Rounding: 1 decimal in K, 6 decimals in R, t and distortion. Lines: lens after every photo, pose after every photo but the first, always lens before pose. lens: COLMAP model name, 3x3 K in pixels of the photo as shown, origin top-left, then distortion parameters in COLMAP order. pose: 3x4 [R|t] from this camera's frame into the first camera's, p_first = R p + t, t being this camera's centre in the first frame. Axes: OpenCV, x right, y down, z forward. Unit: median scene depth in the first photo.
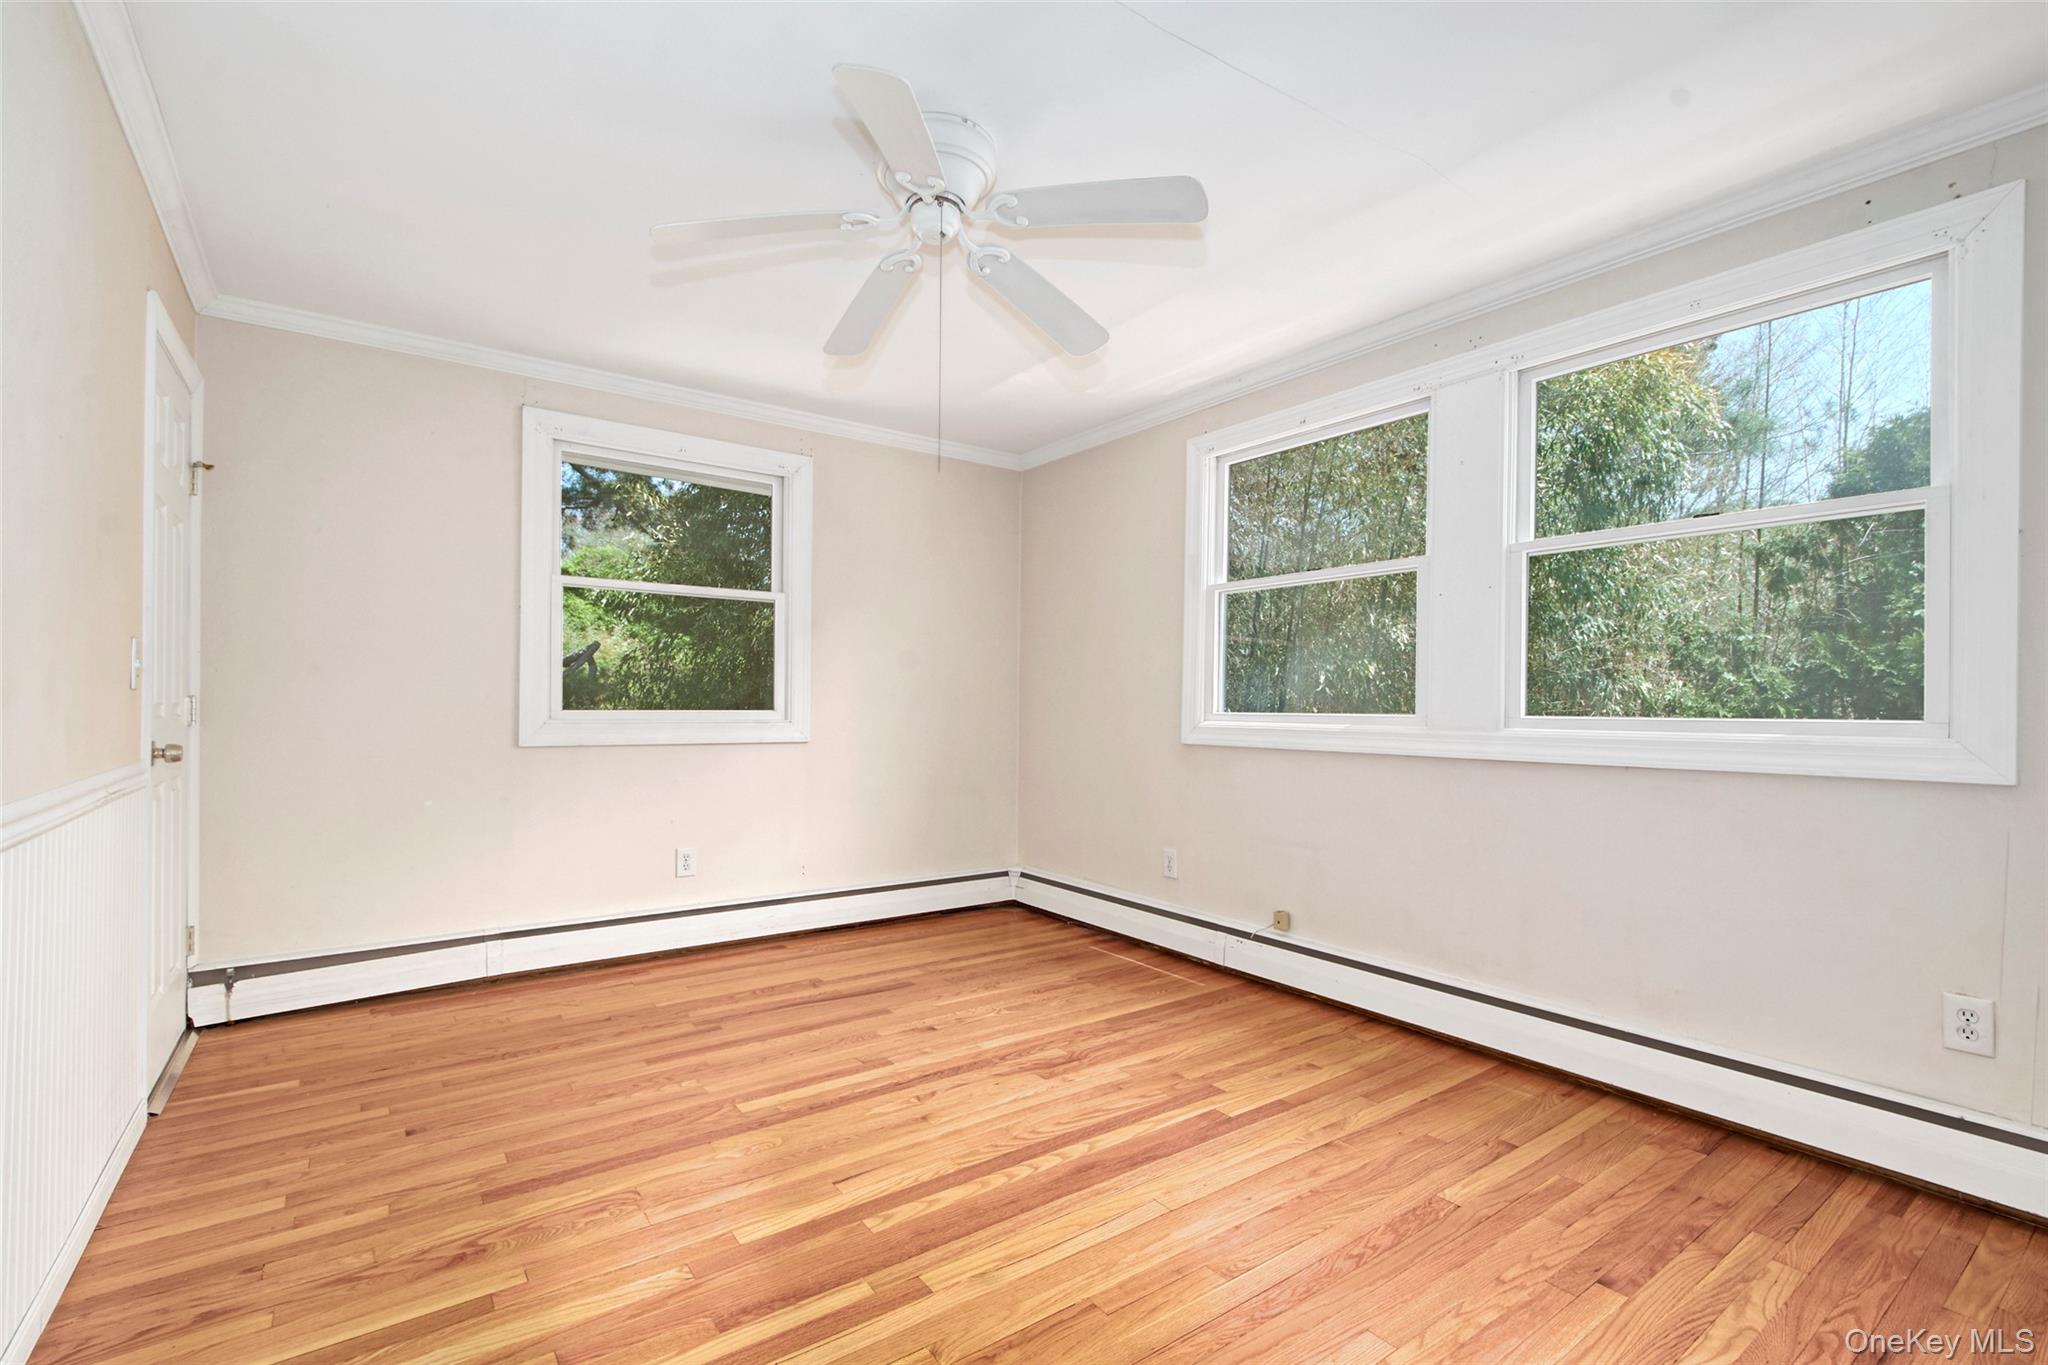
lens RADIAL K [[891.3, 0, 1029.4], [0, 891.3, 702.7], [0, 0, 1]] dist [0.006521, -0.011629]
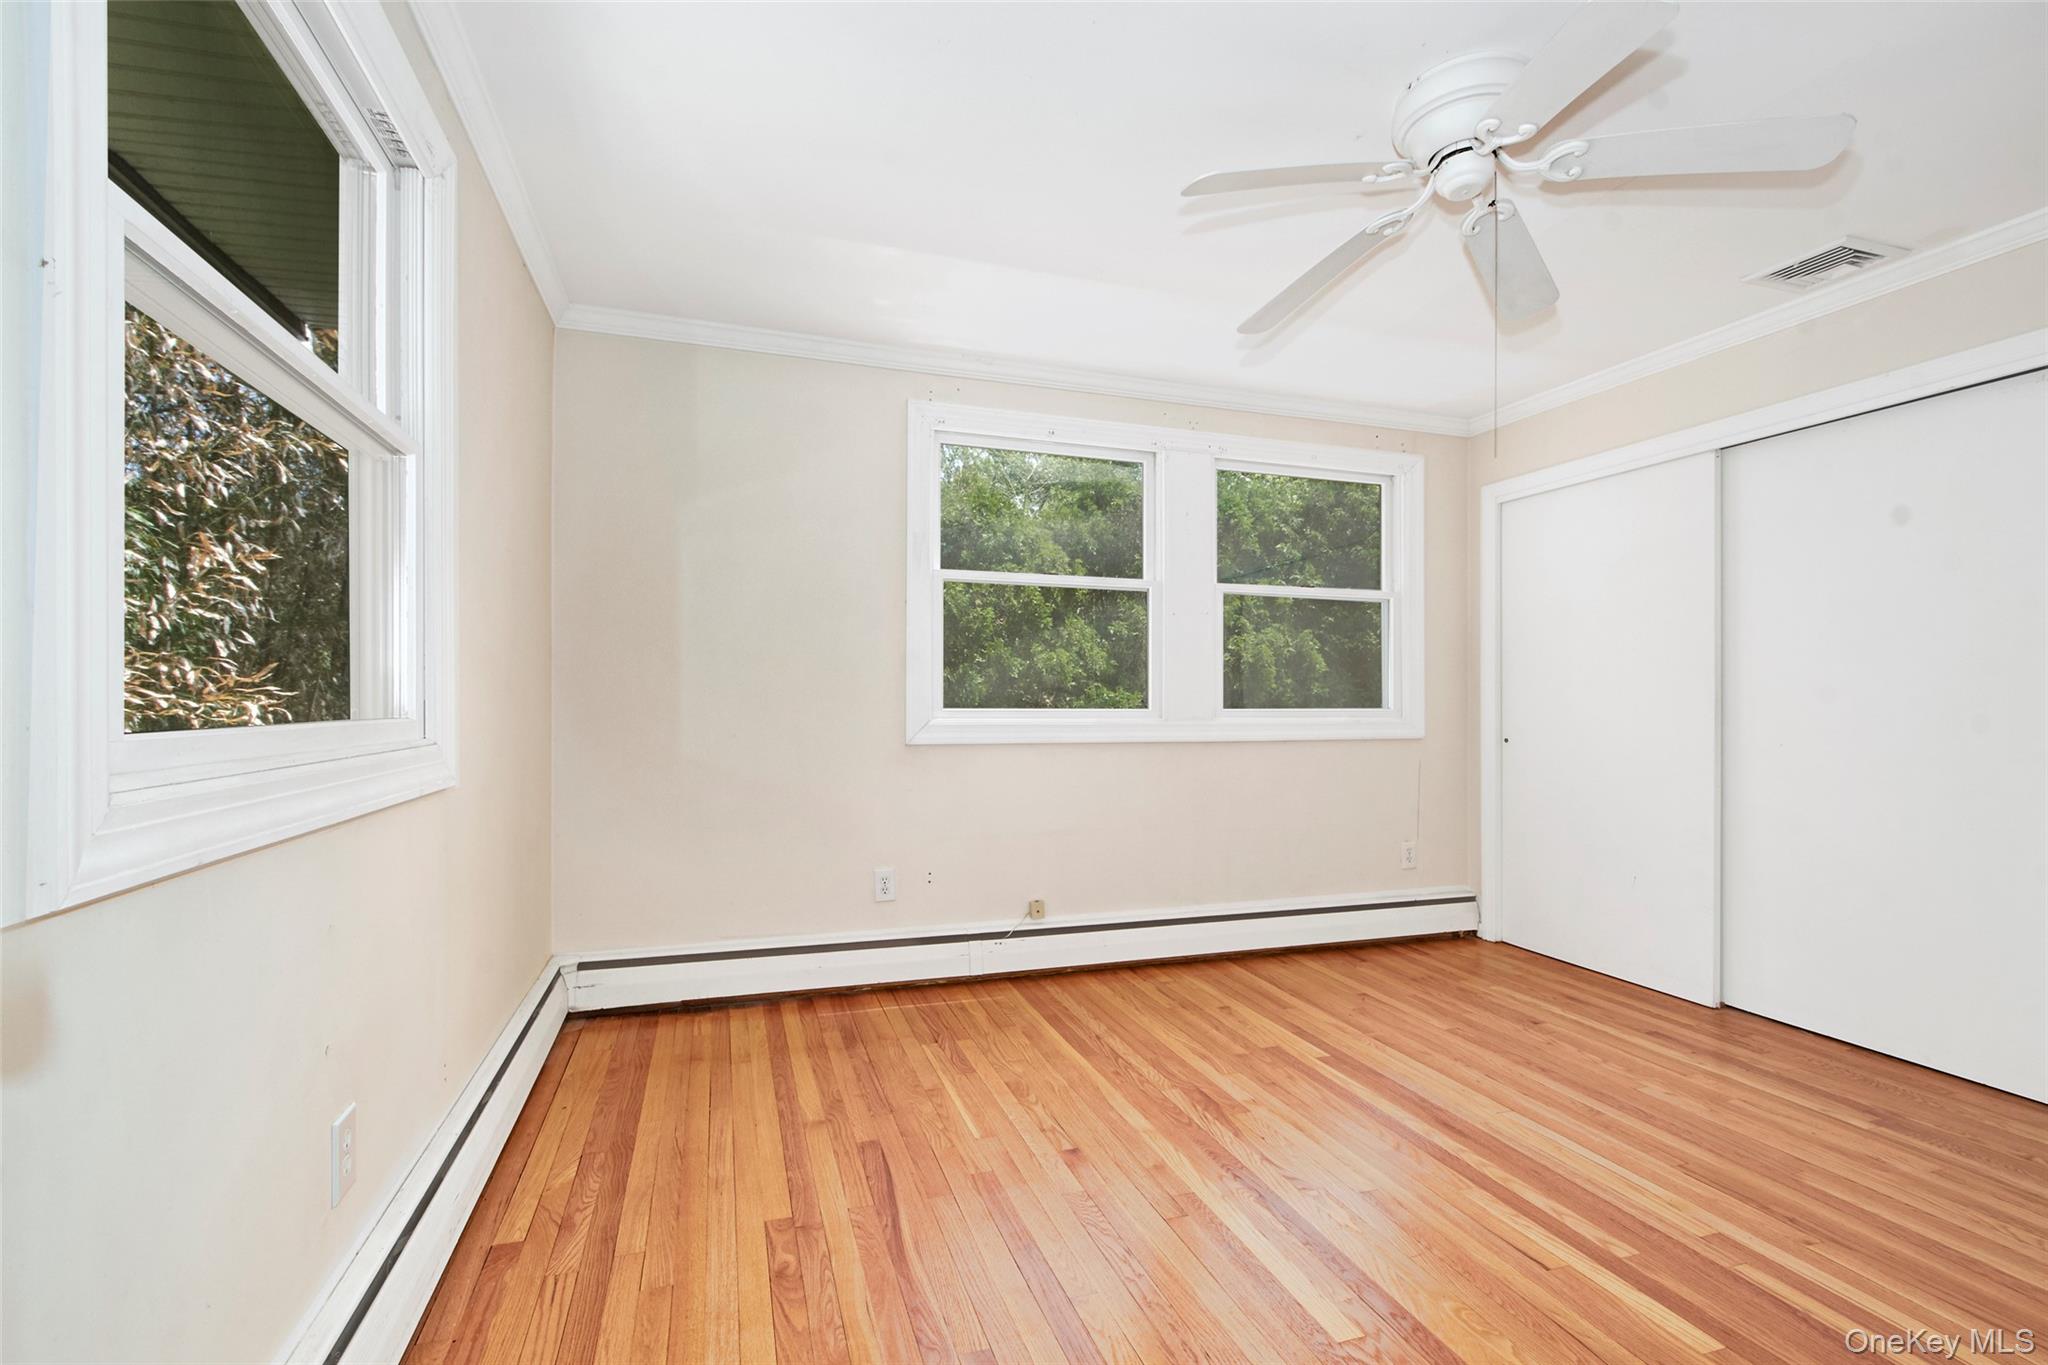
lens RADIAL K [[887.8, 0, 972.7], [0, 887.8, 697.9], [0, 0, 1]] dist [0.002127, 0.000074]
pose [[0.337840, -0.003958, 0.941195, -0.758595], [-0.003865, 0.999977, 0.005593, -0.006209], [-0.941196, -0.005527, 0.337817, 0.777404]]
